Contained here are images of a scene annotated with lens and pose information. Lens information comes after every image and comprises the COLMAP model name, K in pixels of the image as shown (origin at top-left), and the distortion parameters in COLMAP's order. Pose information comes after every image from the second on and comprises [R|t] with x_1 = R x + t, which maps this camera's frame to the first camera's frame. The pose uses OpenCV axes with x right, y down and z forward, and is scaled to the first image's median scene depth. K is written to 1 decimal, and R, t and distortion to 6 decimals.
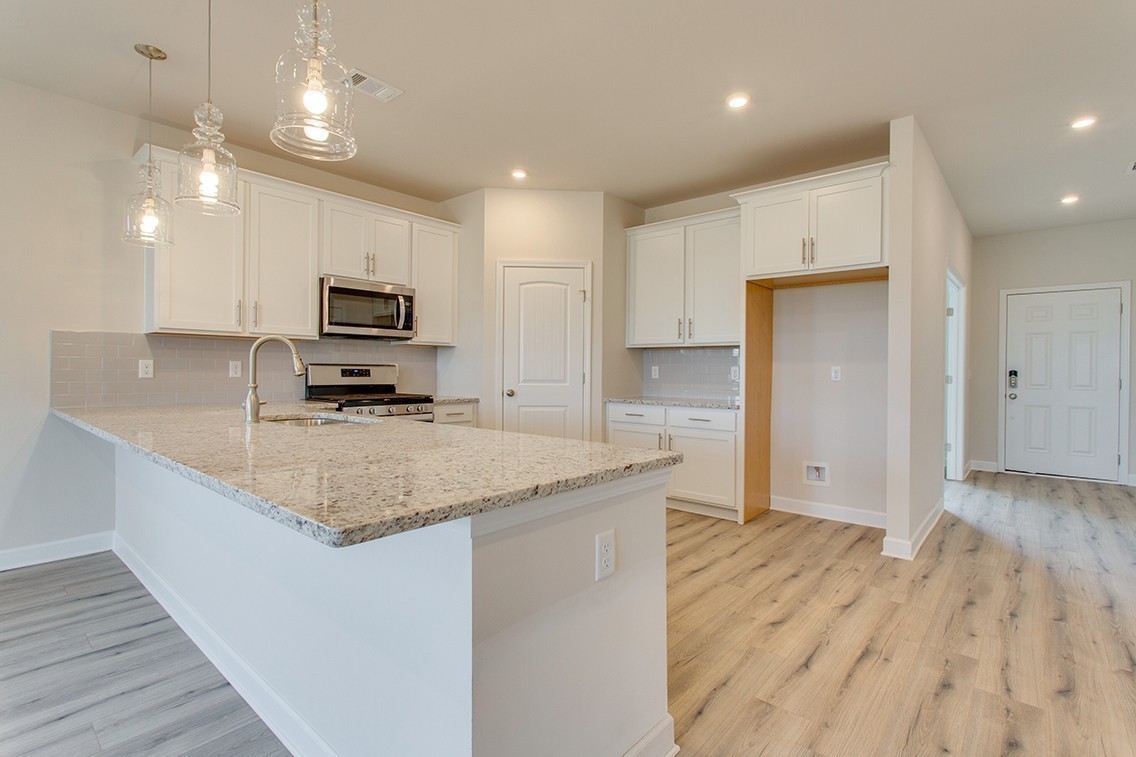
lens RADIAL K [[540.0, 0, 575.8], [0, 540.0, 373.2], [0, 0, 1]] dist [-0.001136, 0.000072]
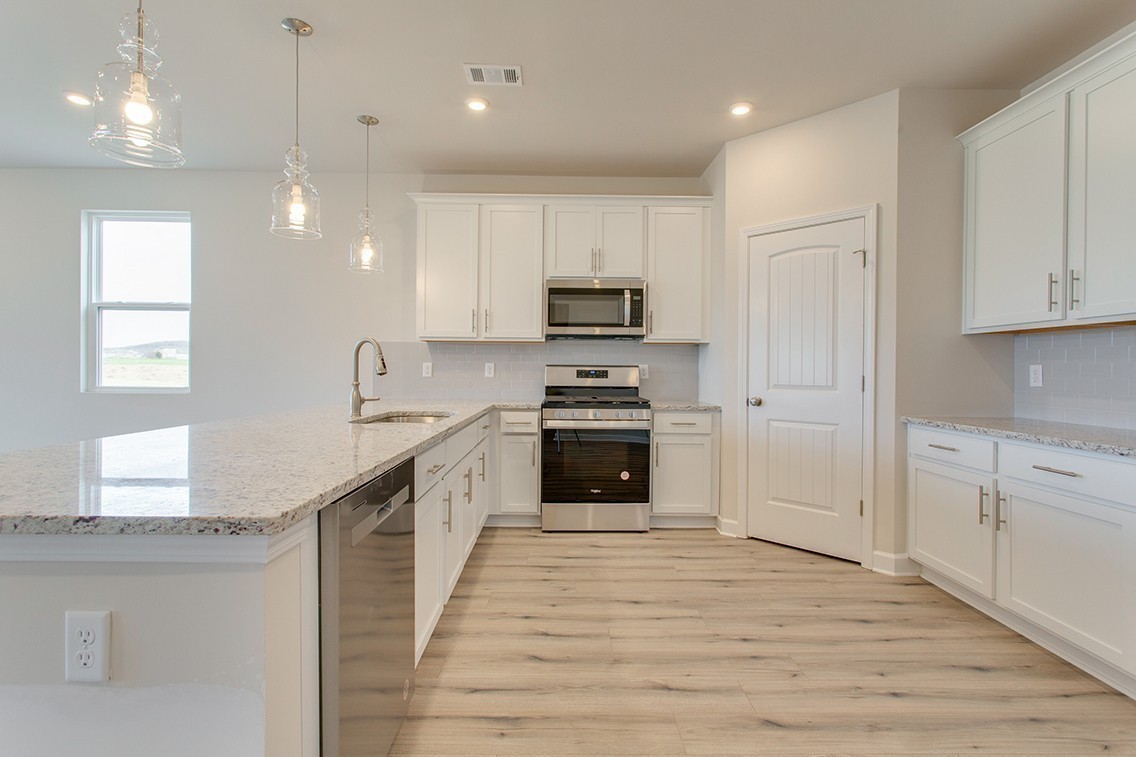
lens RADIAL K [[540.0, 0, 564.4], [0, 540.0, 372.2], [0, 0, 1]] dist [-0.001136, 0.000072]
pose [[0.655730, 0.001488, -0.754994, 0.293498], [-0.007650, 0.999960, -0.004673, 0.001008], [0.754956, 0.008840, 0.655715, 0.318983]]
